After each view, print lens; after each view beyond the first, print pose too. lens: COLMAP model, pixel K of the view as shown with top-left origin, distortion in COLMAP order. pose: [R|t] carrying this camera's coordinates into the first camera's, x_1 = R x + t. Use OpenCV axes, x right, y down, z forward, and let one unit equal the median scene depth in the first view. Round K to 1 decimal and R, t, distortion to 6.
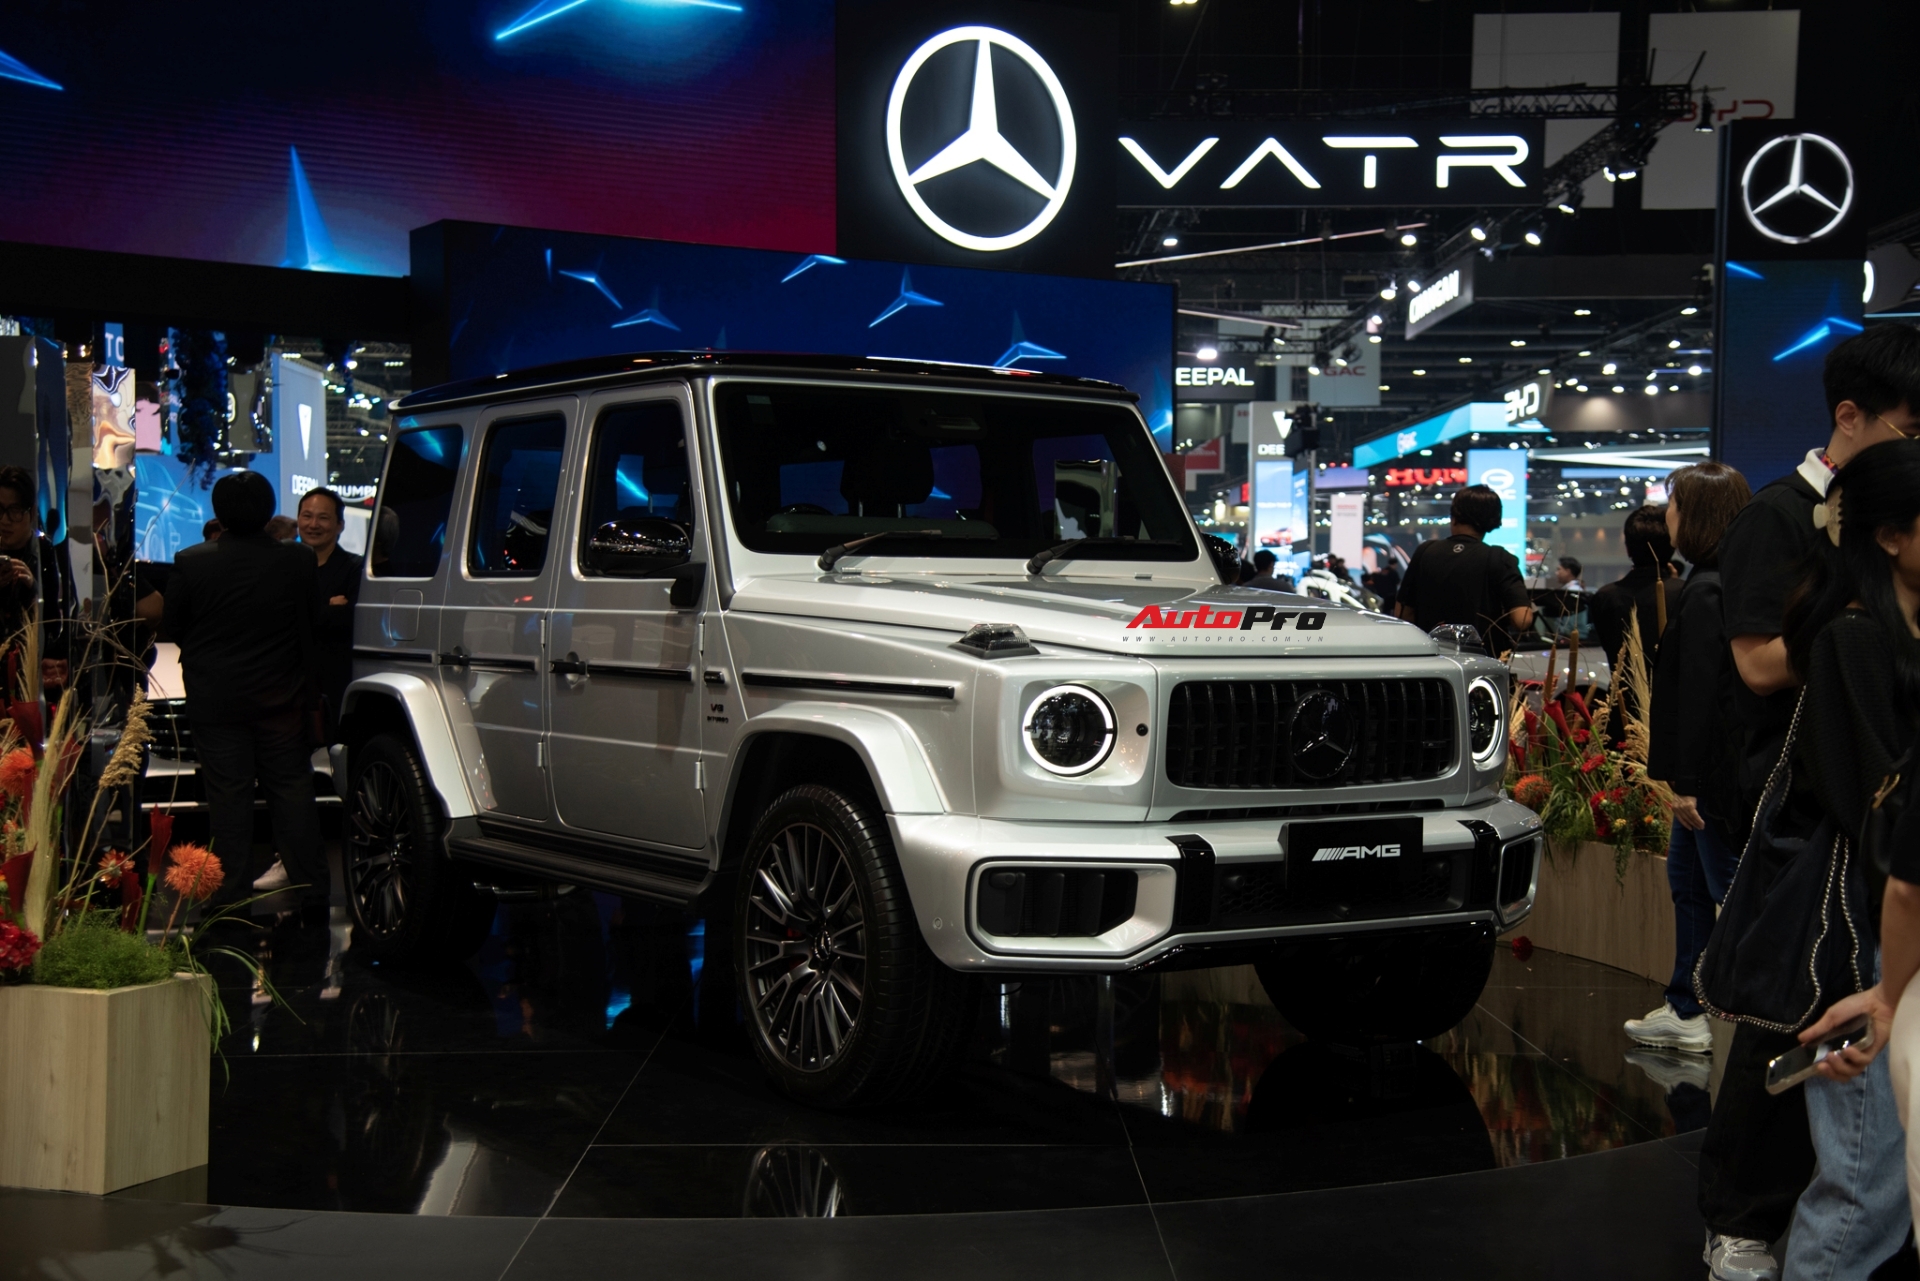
lens RADIAL K [[2071.6, 0, 960.0], [0, 2071.6, 640.5], [0, 0, 1]] dist [0.155191, 0.000285]
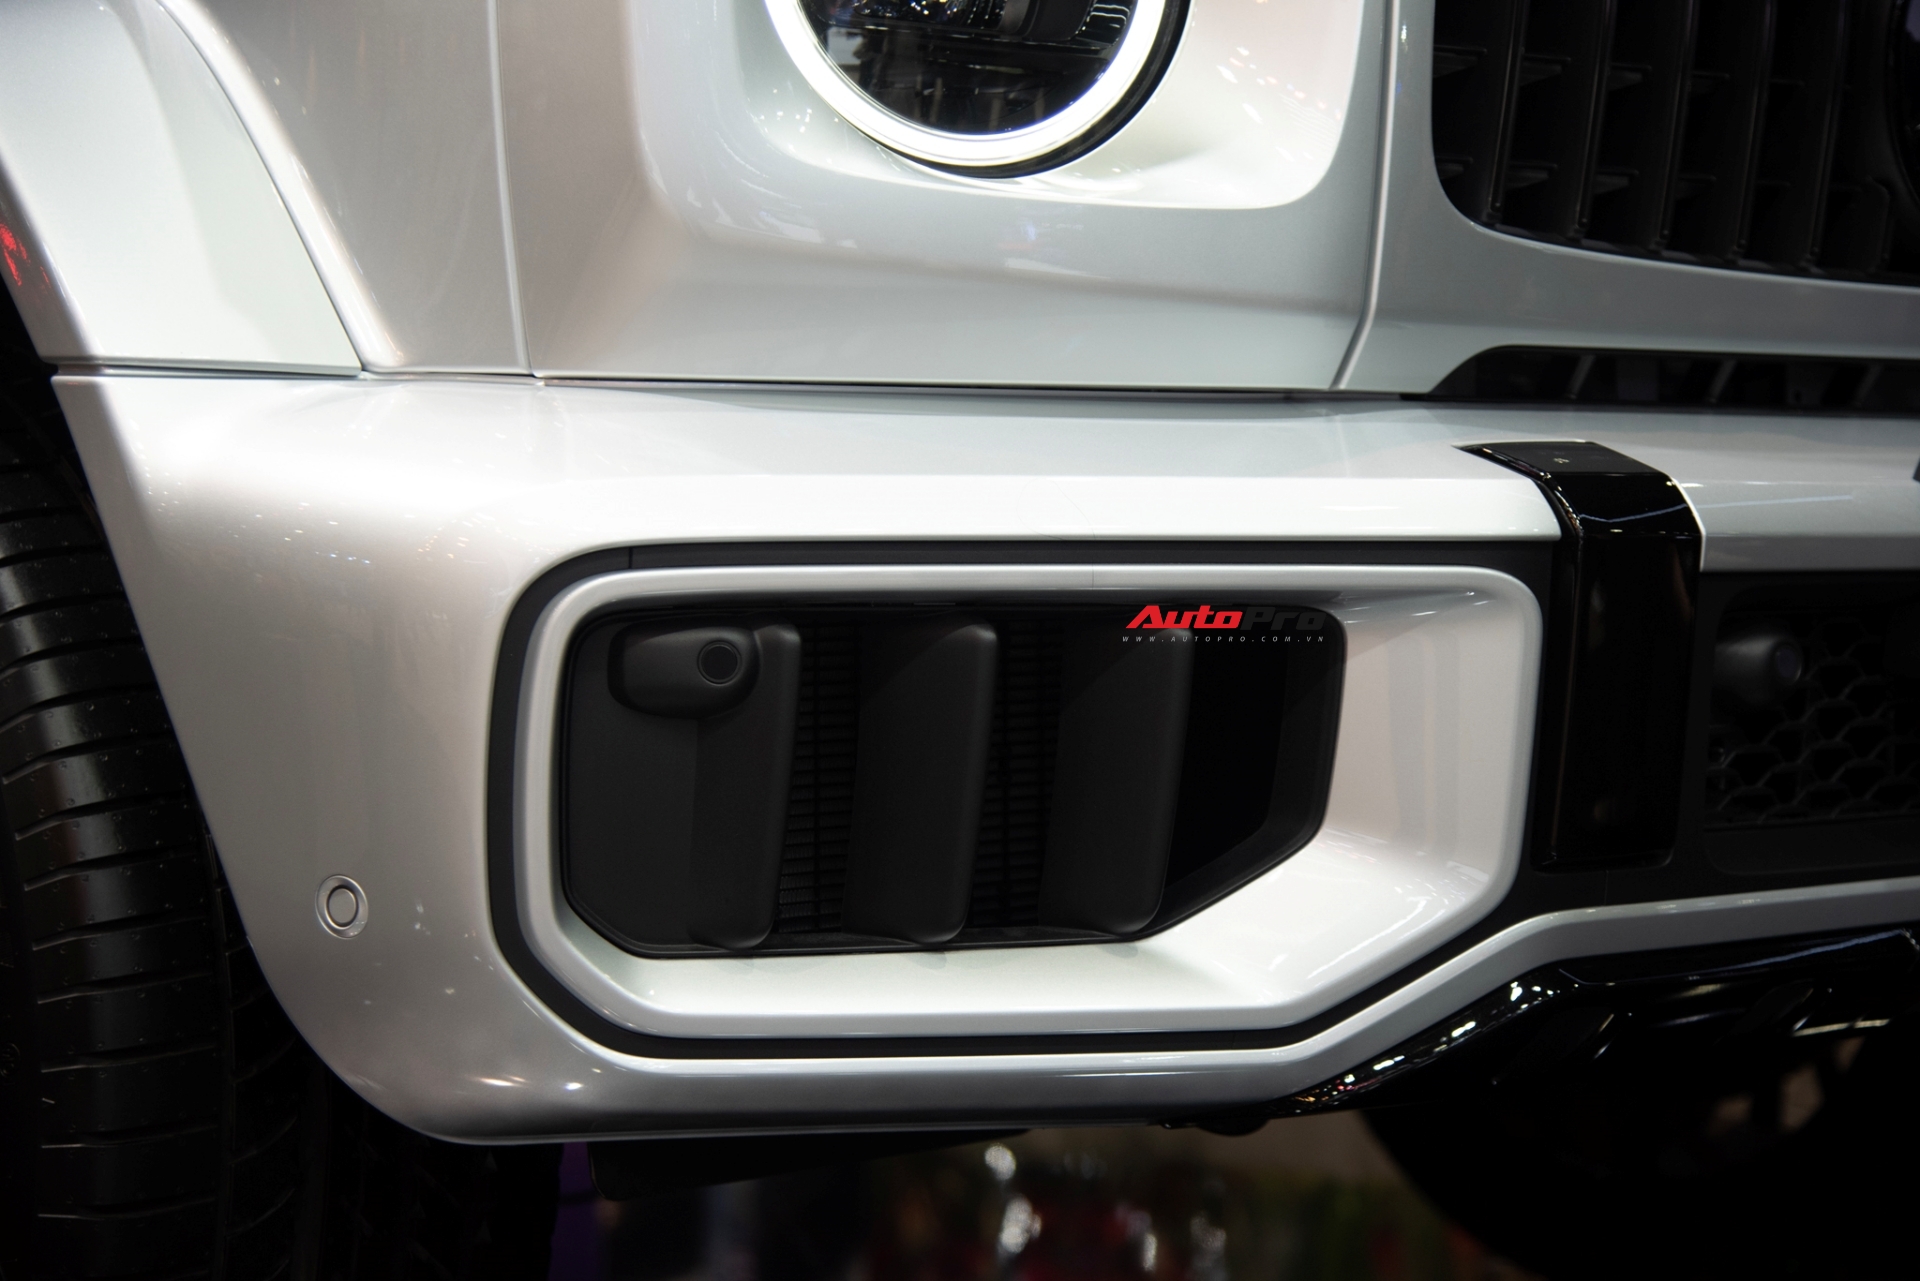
lens RADIAL K [[3698.0, 0, 960.0], [0, 3698.0, 640.5], [0, 0, 1]] dist [0.373440, 0.002113]
pose [[0.988650, -0.026934, 0.147802, -0.004696], [0.022735, 0.999291, 0.030026, 0.100561], [-0.148506, -0.026325, 0.988561, 0.636240]]
